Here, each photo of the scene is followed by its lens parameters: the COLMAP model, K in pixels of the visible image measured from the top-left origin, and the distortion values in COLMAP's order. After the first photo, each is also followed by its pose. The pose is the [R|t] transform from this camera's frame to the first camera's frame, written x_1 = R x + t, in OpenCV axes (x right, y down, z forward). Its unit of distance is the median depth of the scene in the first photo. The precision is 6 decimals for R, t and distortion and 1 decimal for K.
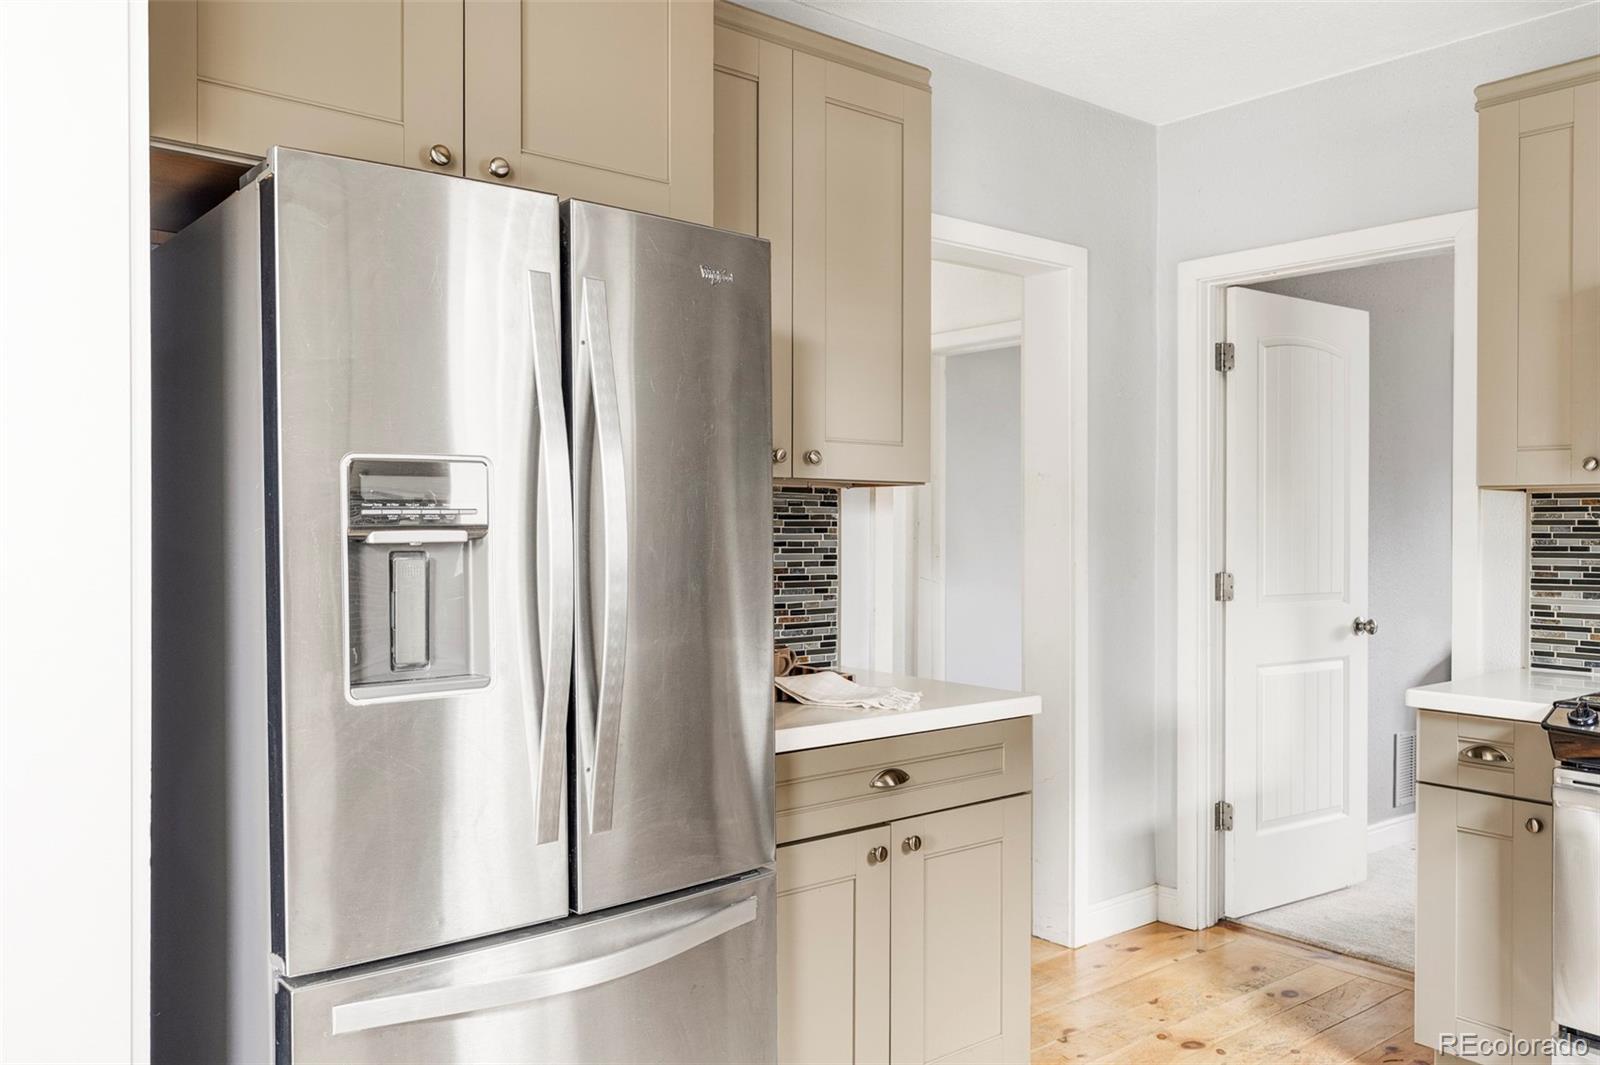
lens RADIAL K [[1253.4, 0, 800.0], [0, 1253.4, 532.5], [0, 0, 1]] dist [-0.005587, 0.001257]
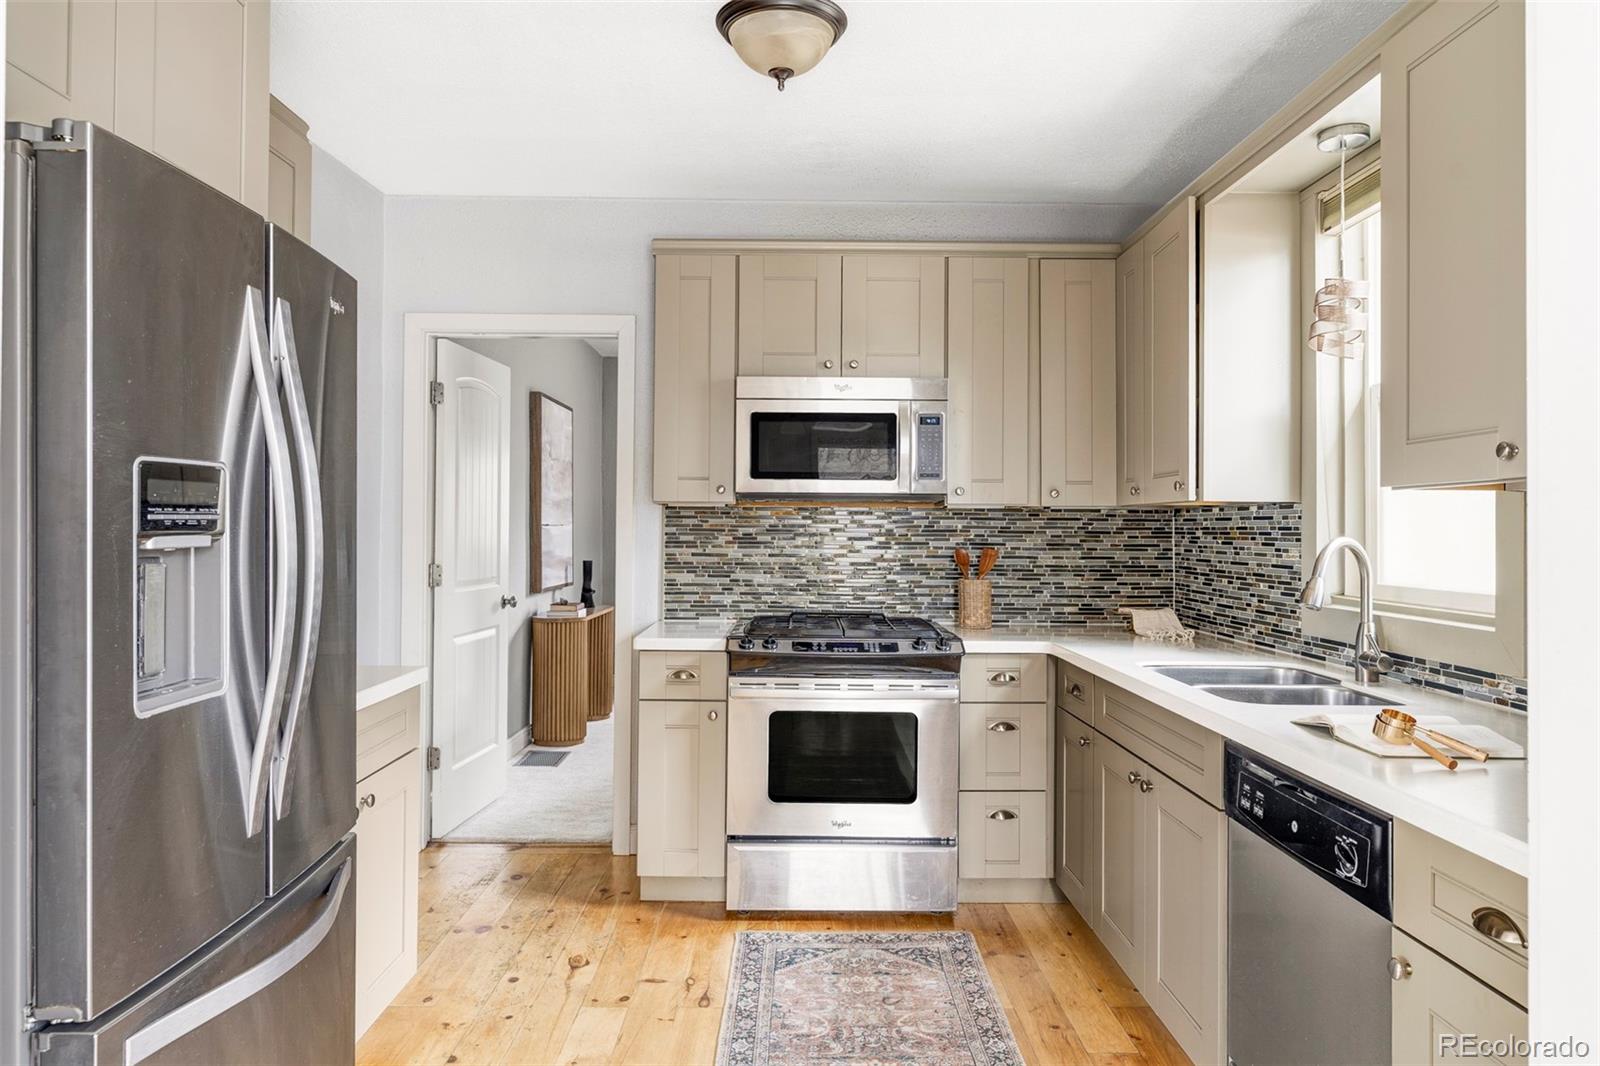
lens RADIAL K [[1062.3, 0, 800.0], [0, 1062.3, 533.0], [0, 0, 1]] dist [0.042342, -0.000736]
pose [[0.637392, -0.004343, 0.770527, -0.323054], [0.002816, 0.999991, 0.003307, -0.002505], [-0.770534, 0.000062, 0.637399, 0.040392]]
